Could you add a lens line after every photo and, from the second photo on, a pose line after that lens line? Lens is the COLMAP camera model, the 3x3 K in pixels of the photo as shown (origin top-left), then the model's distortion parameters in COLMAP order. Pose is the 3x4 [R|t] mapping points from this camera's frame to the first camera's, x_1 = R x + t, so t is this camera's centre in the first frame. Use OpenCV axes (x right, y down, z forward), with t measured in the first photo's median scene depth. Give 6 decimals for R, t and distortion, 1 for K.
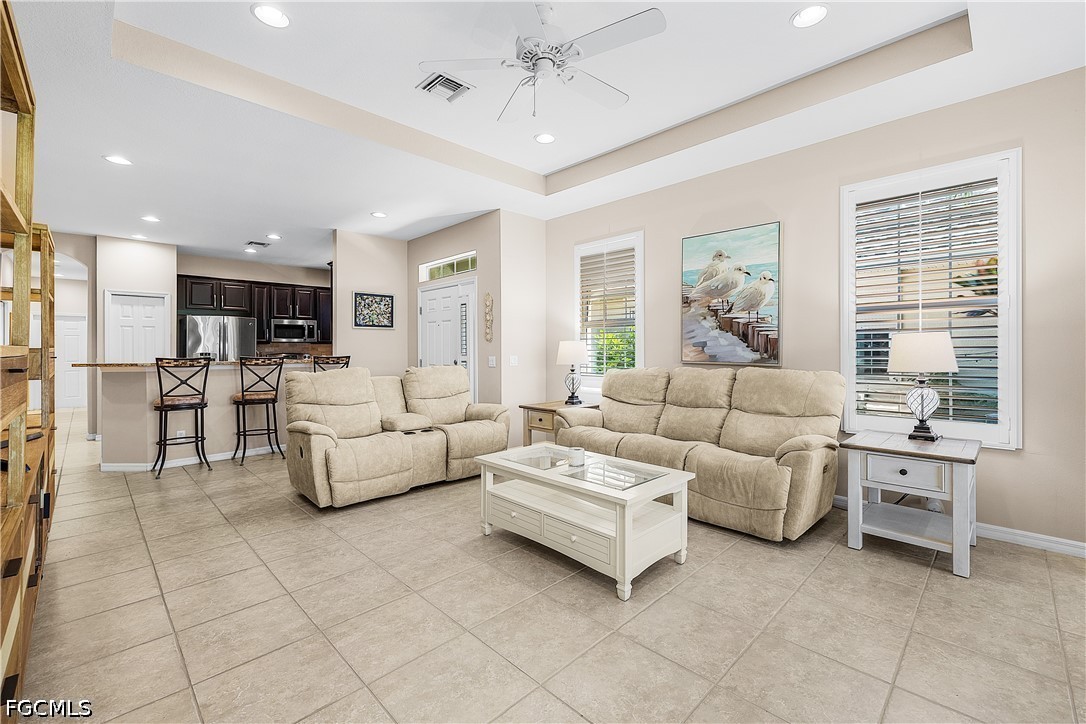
lens RADIAL K [[477.1, 0, 537.7], [0, 477.1, 354.4], [0, 0, 1]] dist [-0.000366, -0.000906]
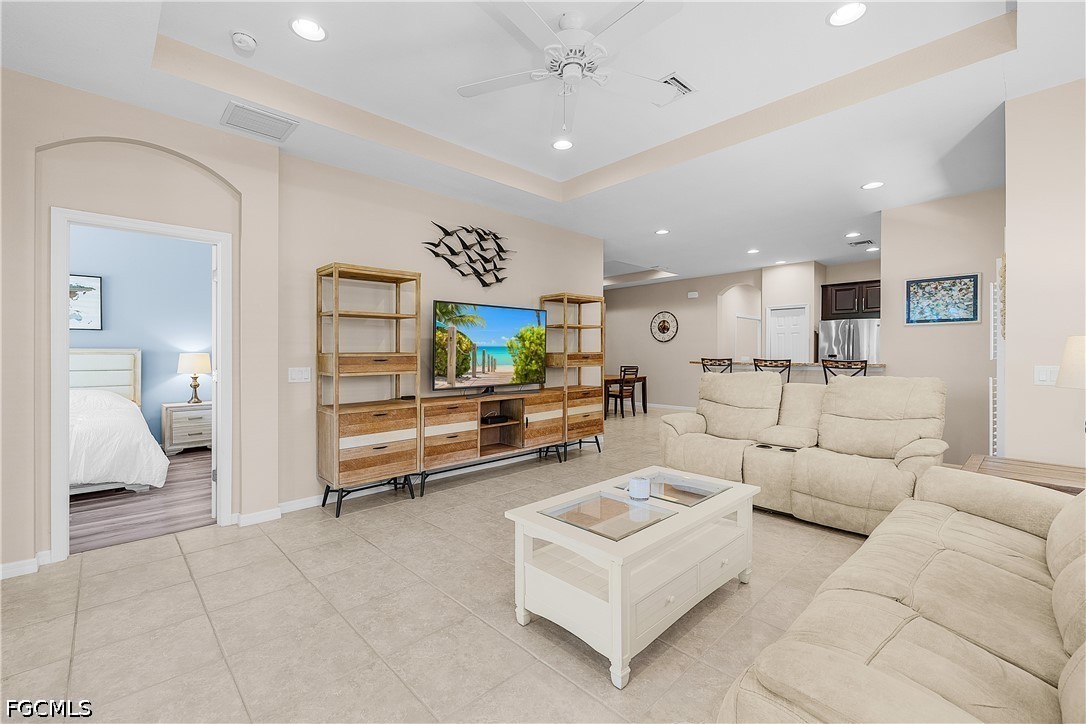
lens RADIAL K [[477.1, 0, 543.9], [0, 477.1, 351.2], [0, 0, 1]] dist [-0.000366, -0.000906]
pose [[-0.051760, -0.000154, -0.998660, 0.444983], [-0.007290, 0.999973, 0.000223, -0.007707], [0.998633, 0.007292, -0.051760, 0.434936]]
